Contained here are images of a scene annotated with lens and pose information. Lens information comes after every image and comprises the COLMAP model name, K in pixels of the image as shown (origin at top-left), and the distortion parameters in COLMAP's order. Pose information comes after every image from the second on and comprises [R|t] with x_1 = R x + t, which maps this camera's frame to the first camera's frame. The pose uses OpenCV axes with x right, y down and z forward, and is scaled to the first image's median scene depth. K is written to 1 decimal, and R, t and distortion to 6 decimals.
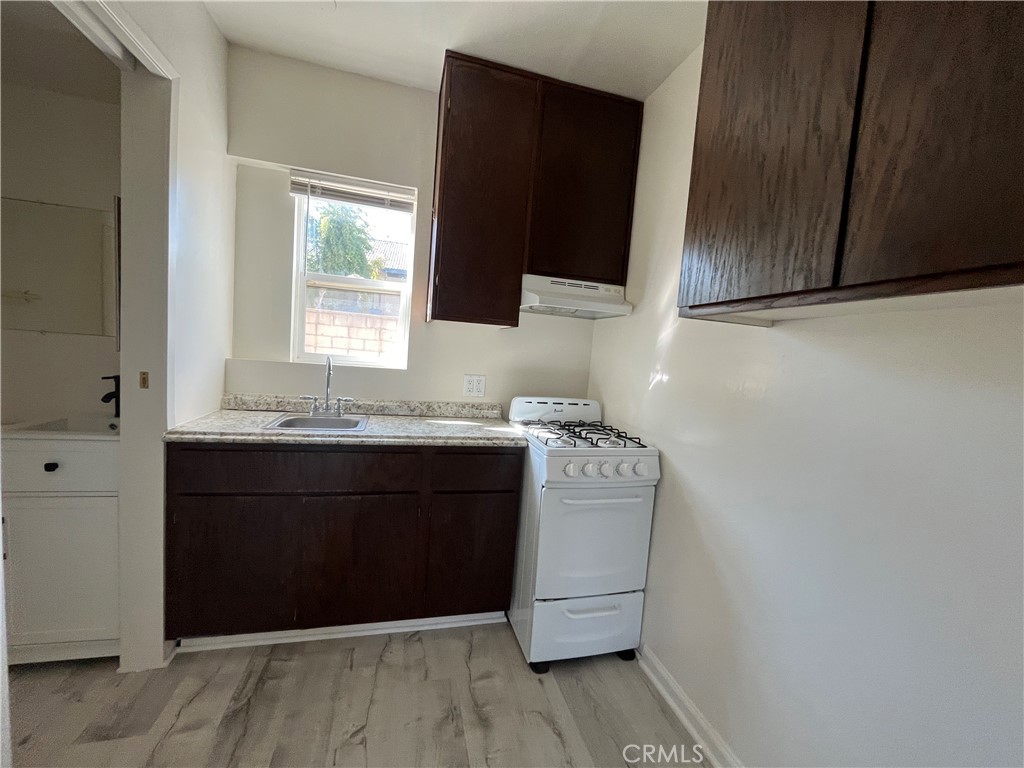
lens RADIAL K [[417.8, 0, 511.5], [0, 417.8, 386.4], [0, 0, 1]] dist [-0.002841, -0.000114]
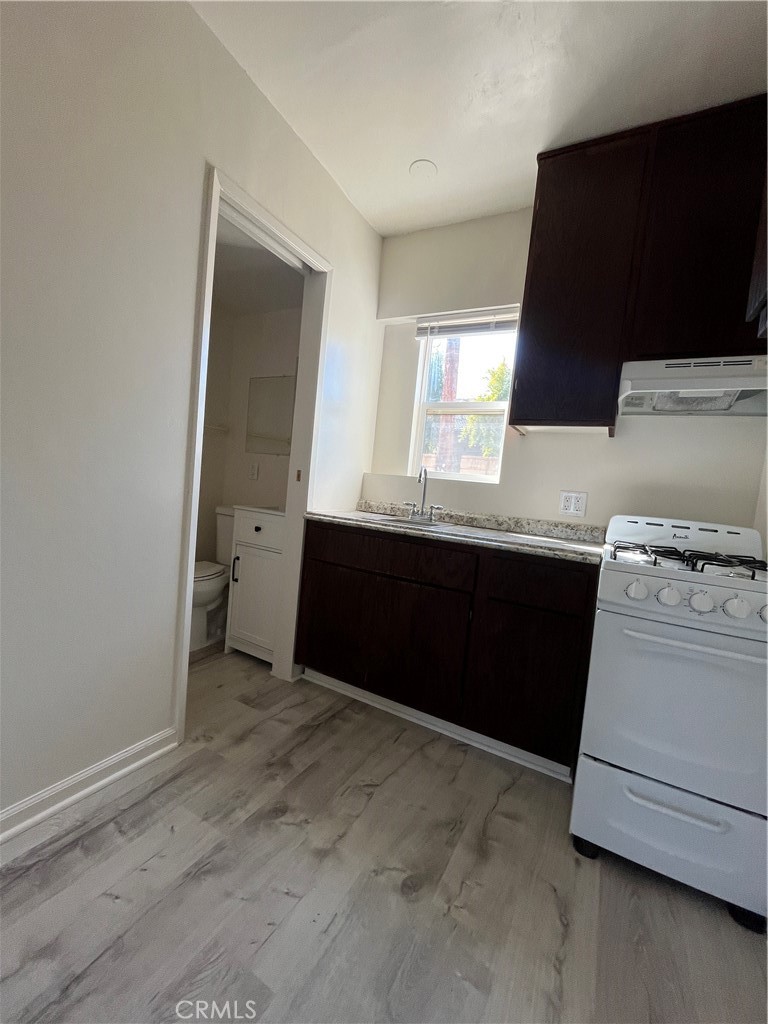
lens RADIAL K [[419.6, 0, 382.2], [0, 419.6, 511.6], [0, 0, 1]] dist [-0.000843, -0.000134]
pose [[0.722474, 0.037110, -0.690401, 0.296022], [-0.099724, 0.993710, -0.050943, 0.127674], [0.684168, 0.105654, 0.721631, 0.114179]]
